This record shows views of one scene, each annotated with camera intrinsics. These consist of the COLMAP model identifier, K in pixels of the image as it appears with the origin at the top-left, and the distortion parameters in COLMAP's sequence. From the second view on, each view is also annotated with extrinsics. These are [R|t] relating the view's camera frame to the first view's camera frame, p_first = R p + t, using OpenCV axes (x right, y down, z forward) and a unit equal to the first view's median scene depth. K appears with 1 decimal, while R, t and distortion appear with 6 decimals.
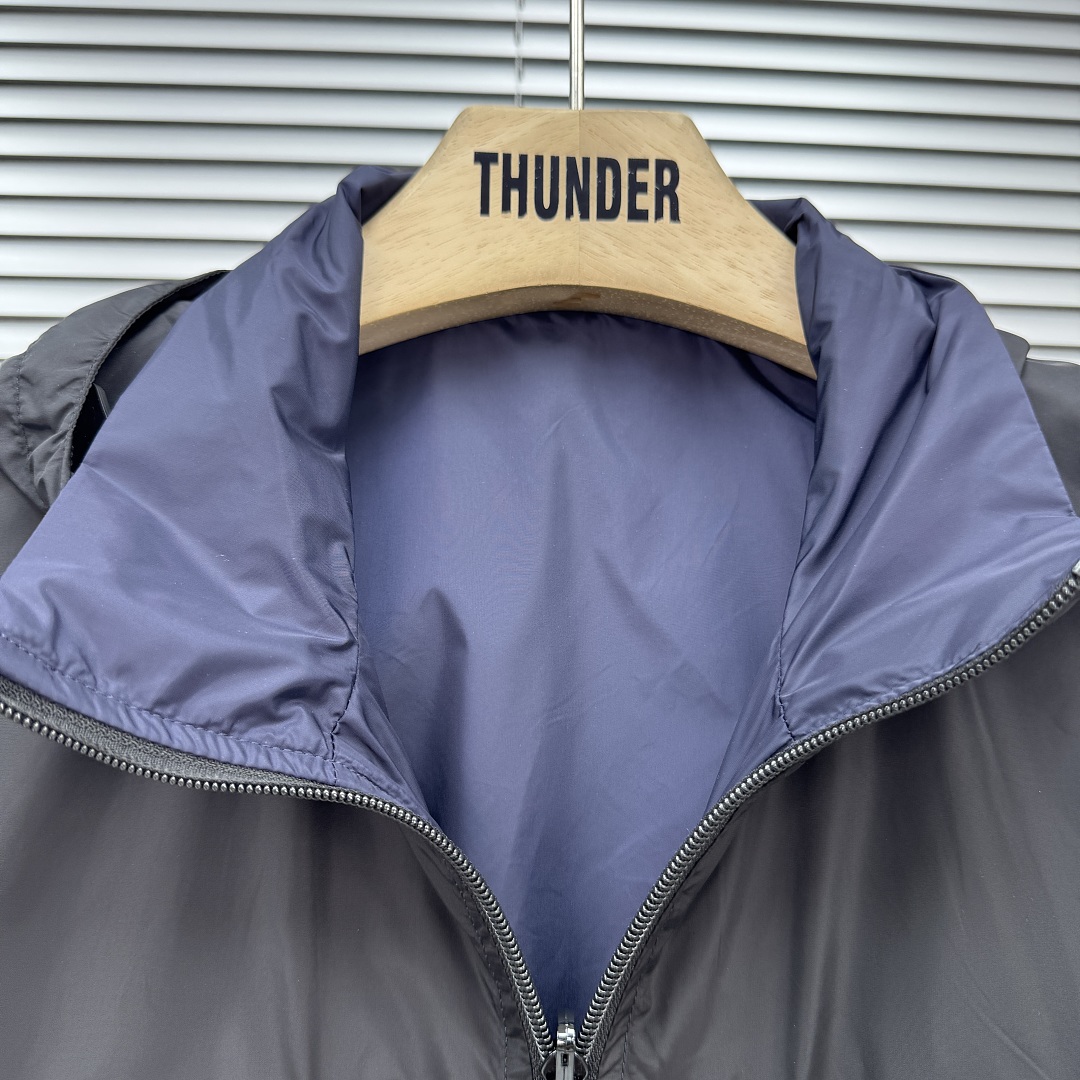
lens RADIAL K [[1085.8, 0, 540.4], [0, 1085.8, 541.7], [0, 0, 1]] dist [0.014890, -0.012512]
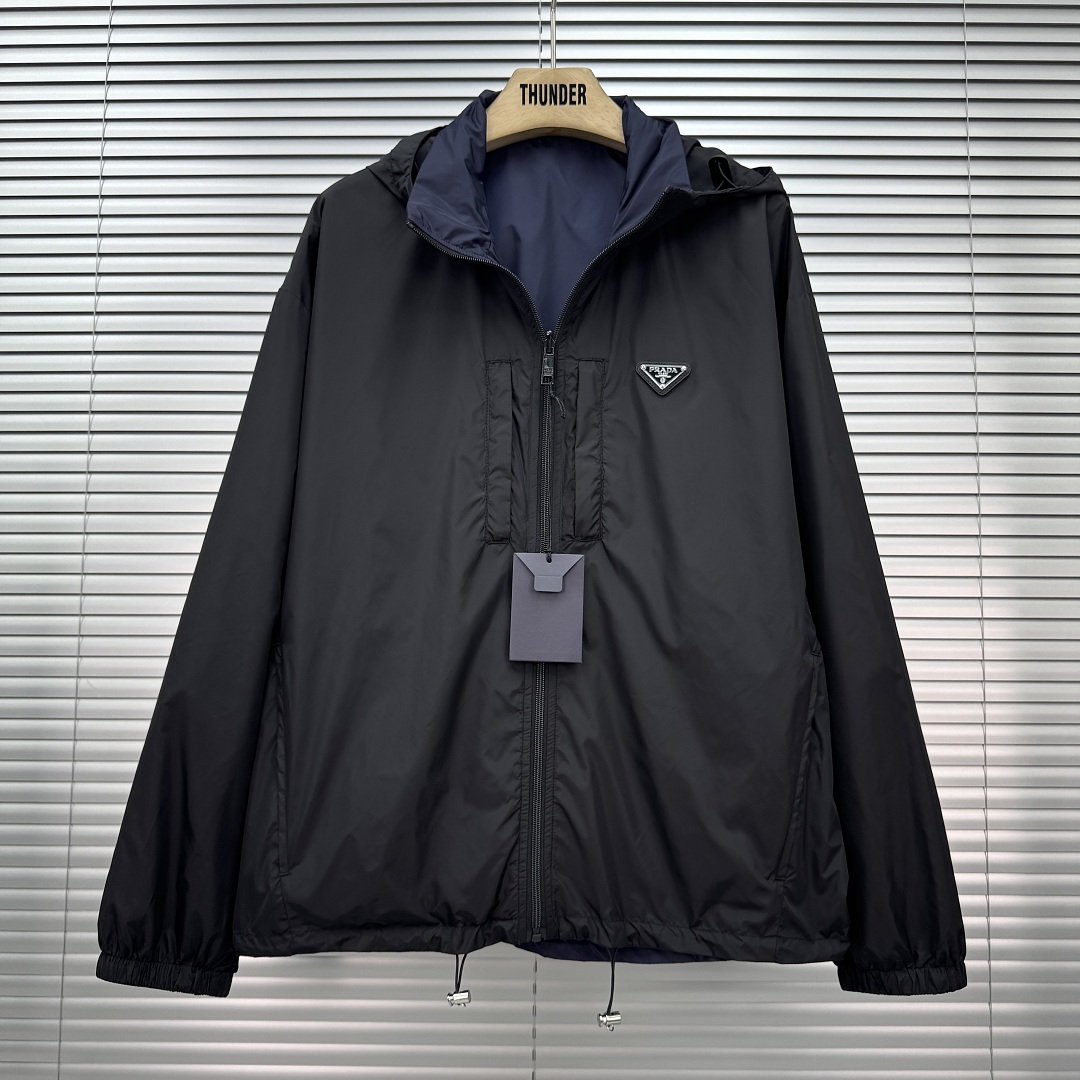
lens RADIAL K [[1064.4, 0, 540.0], [0, 1064.4, 540.0], [0, 0, 1]] dist [0.013229, -0.012448]
pose [[0.998890, -0.017230, -0.043833, 0.108769], [0.022519, 0.992126, 0.123203, 0.565045], [0.041365, -0.124053, 0.991413, -2.195982]]
